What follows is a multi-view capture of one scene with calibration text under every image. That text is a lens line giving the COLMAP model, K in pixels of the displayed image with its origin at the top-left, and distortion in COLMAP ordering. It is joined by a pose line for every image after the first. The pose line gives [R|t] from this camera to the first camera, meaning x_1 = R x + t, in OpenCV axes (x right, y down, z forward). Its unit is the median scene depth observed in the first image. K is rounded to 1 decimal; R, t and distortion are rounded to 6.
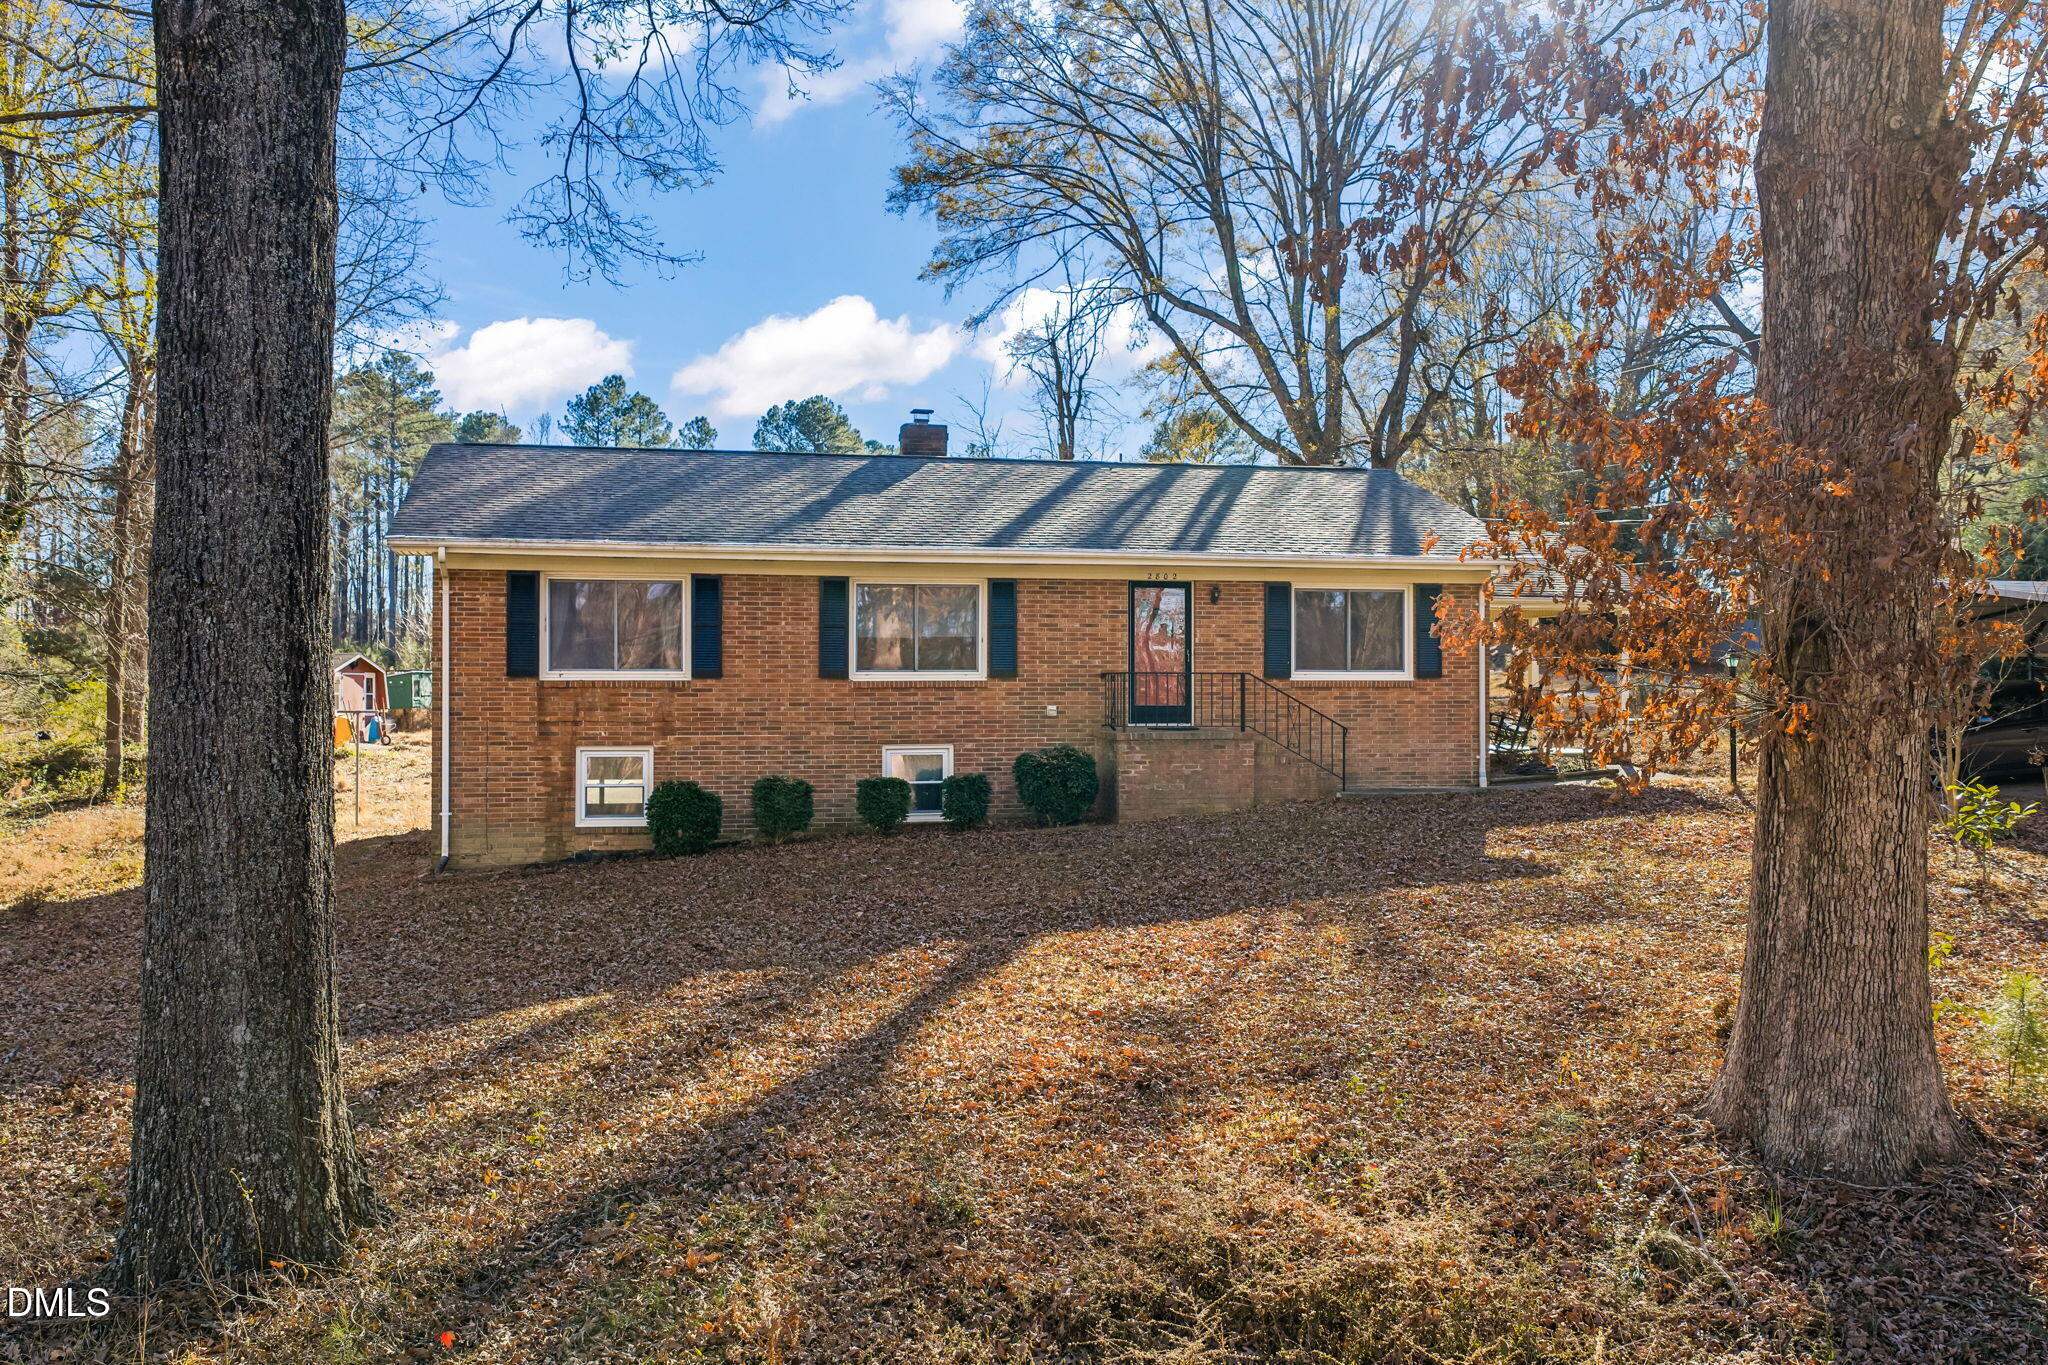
lens RADIAL K [[932.5, 0, 1024.0], [0, 932.5, 682.5], [0, 0, 1]] dist [-0.001181, -0.000135]
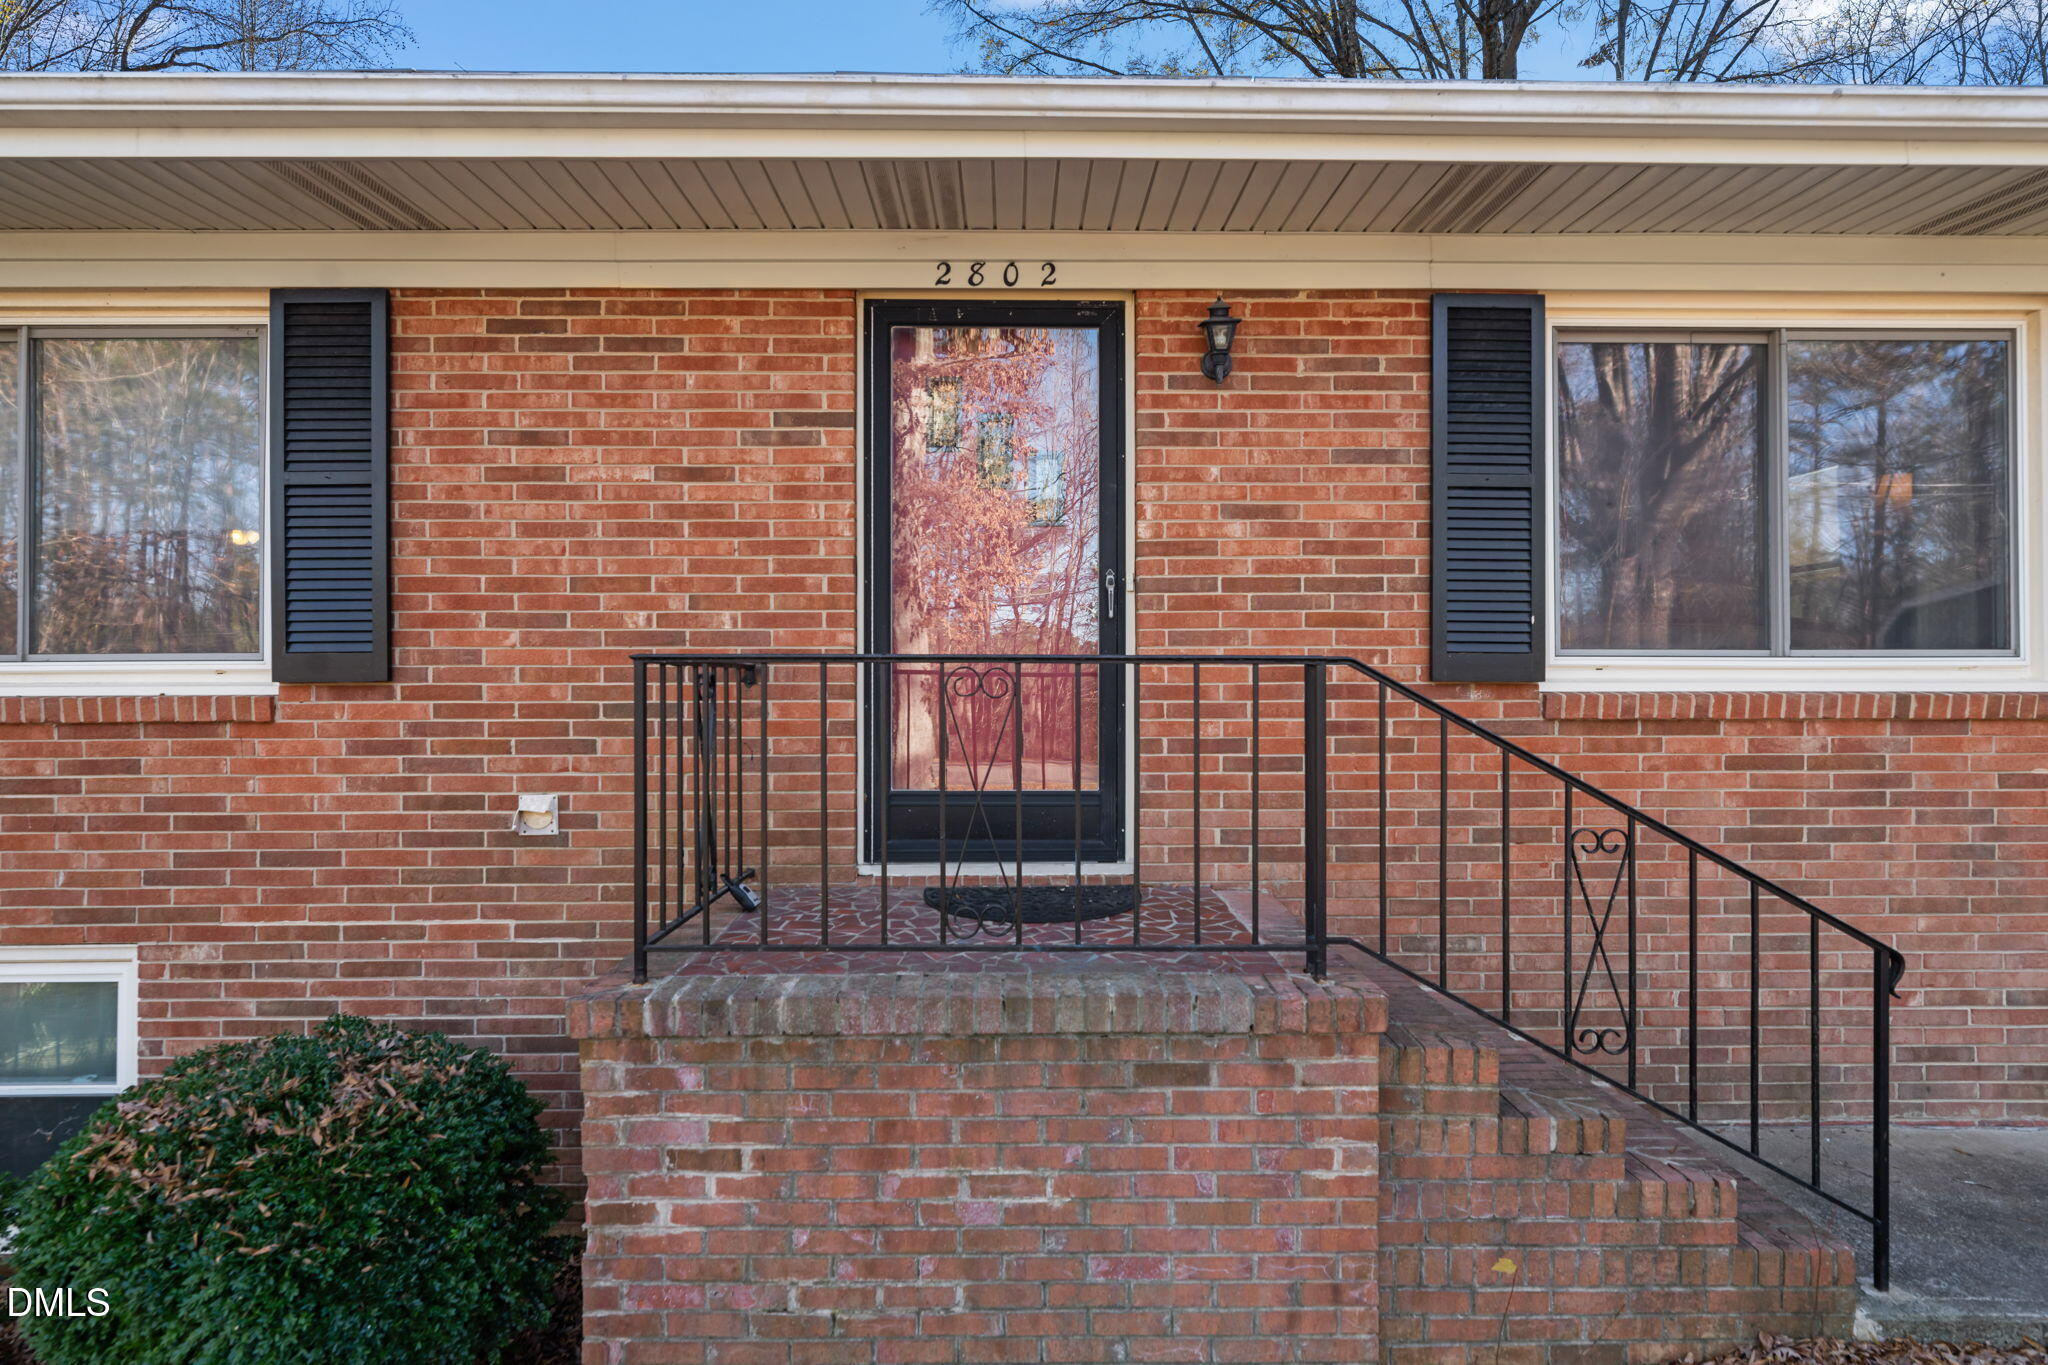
lens RADIAL K [[890.4, 0, 1036.0], [0, 890.4, 685.2], [0, 0, 1]] dist [-0.000669, -0.000180]
pose [[0.989105, -0.000808, -0.147207, 0.195341], [0.001289, 0.999994, 0.003173, -0.005079], [0.147204, -0.003328, 0.989101, 0.773789]]
